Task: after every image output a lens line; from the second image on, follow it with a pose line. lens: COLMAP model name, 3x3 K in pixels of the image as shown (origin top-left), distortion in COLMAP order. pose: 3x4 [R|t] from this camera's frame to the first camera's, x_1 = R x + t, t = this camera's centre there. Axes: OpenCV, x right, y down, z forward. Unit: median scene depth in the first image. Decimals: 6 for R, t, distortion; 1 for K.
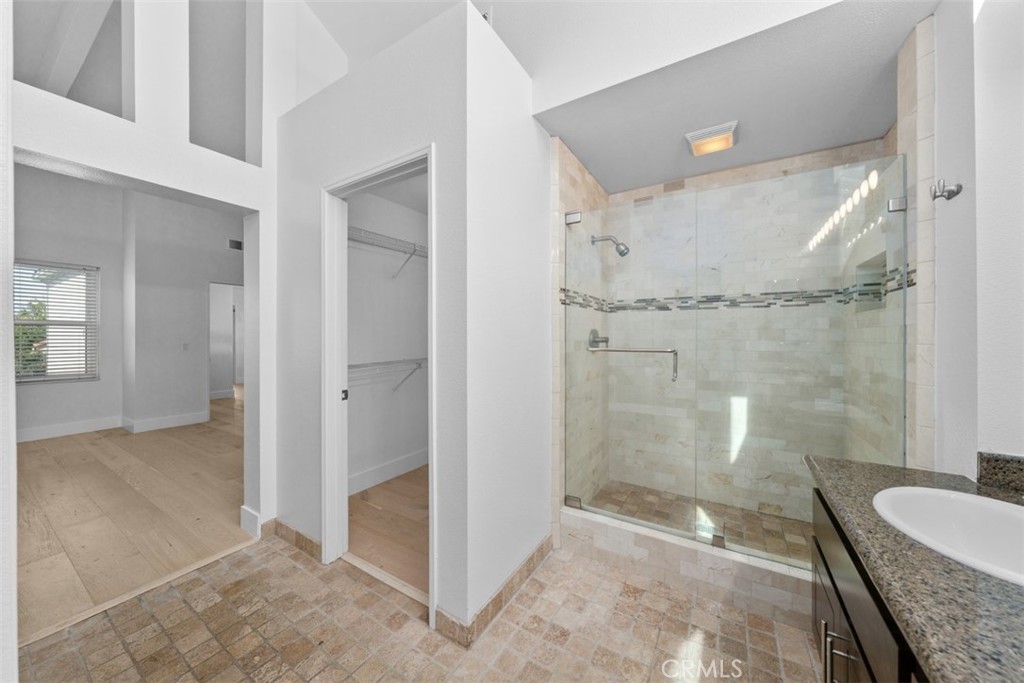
lens RADIAL K [[348.8, 0, 520.5], [0, 348.8, 333.9], [0, 0, 1]] dist [-0.001920, -0.000074]
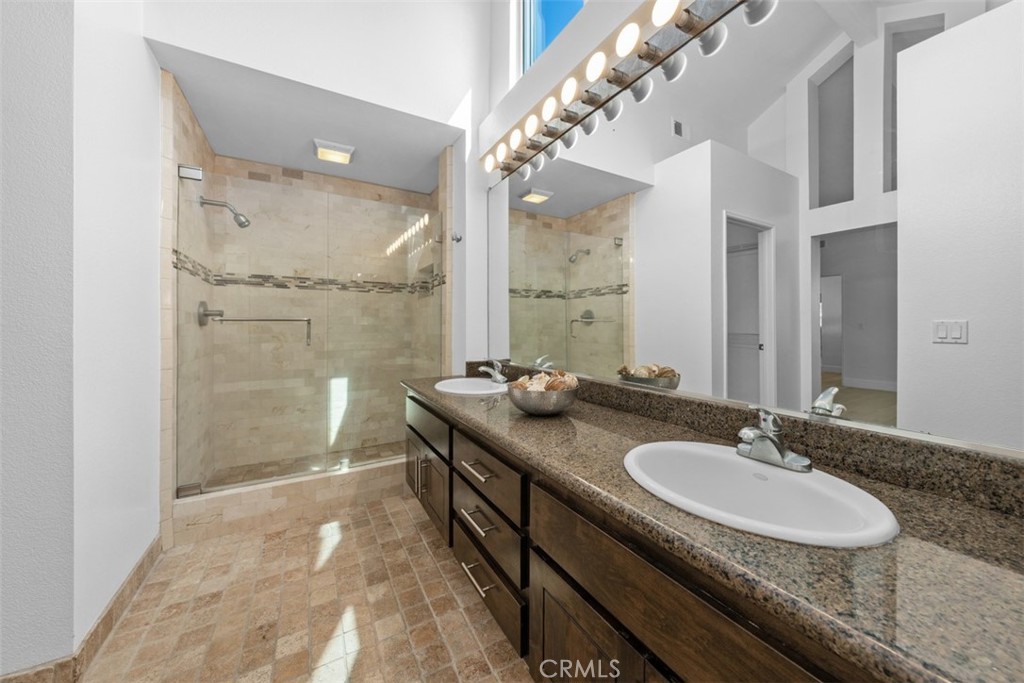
lens RADIAL K [[372.1, 0, 516.8], [0, 372.1, 326.4], [0, 0, 1]] dist [-0.003612, -0.000181]
pose [[0.478781, 0.006547, 0.877910, -0.275120], [-0.001875, 0.999978, -0.006434, 0.063961], [-0.877933, 0.001434, 0.478782, -0.187051]]
